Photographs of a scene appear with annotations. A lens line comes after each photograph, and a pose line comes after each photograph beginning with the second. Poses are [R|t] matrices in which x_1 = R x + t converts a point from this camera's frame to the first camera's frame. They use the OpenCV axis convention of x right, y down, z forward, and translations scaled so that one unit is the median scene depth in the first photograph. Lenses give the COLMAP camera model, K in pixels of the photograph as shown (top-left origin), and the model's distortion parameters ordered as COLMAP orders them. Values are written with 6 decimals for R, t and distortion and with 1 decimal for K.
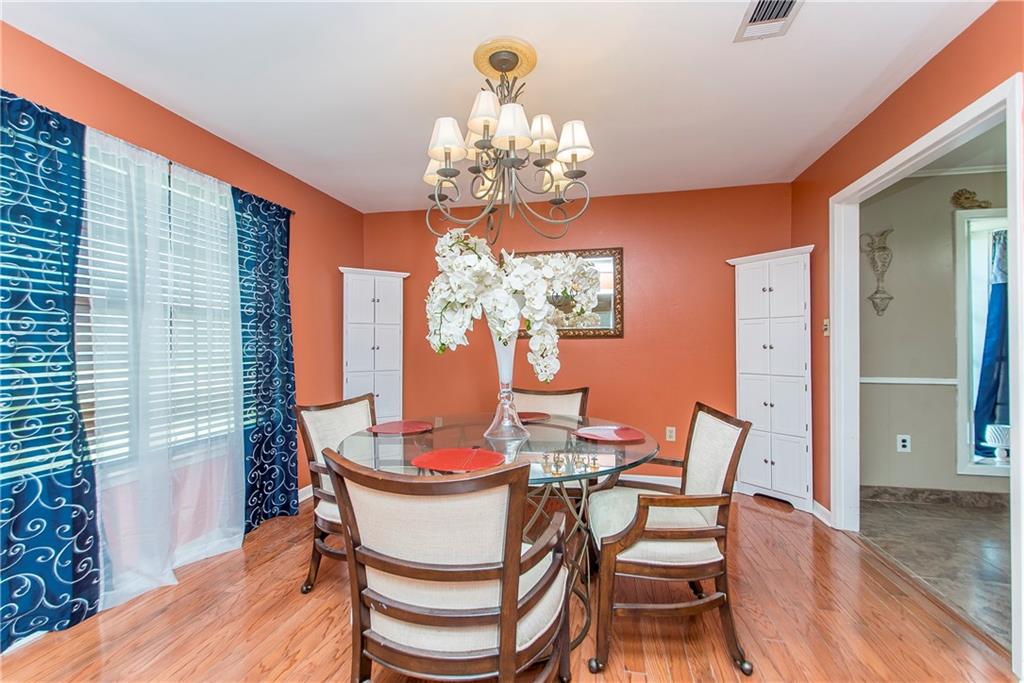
lens RADIAL K [[445.7, 0, 514.2], [0, 445.7, 342.2], [0, 0, 1]] dist [0.015799, -0.002767]
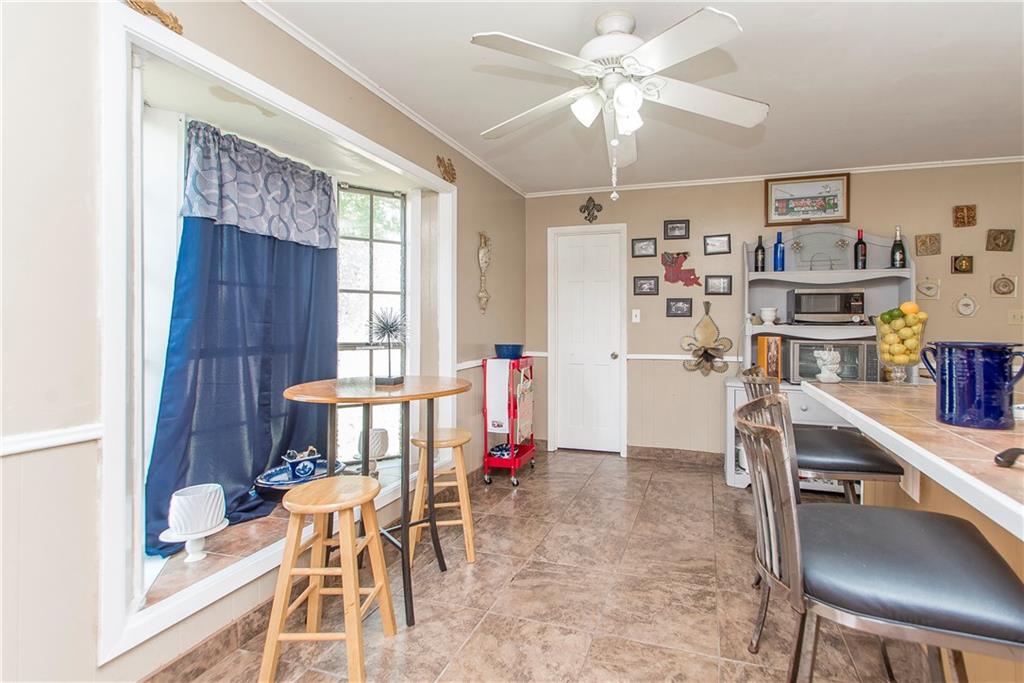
lens RADIAL K [[478.2, 0, 574.3], [0, 478.2, 319.2], [0, 0, 1]] dist [0.010025, 0.000308]
pose [[0.071954, 0.009034, 0.997367, 0.563347], [-0.005609, 0.999947, -0.008653, -0.000689], [-0.997392, -0.004971, 0.072001, 0.537530]]
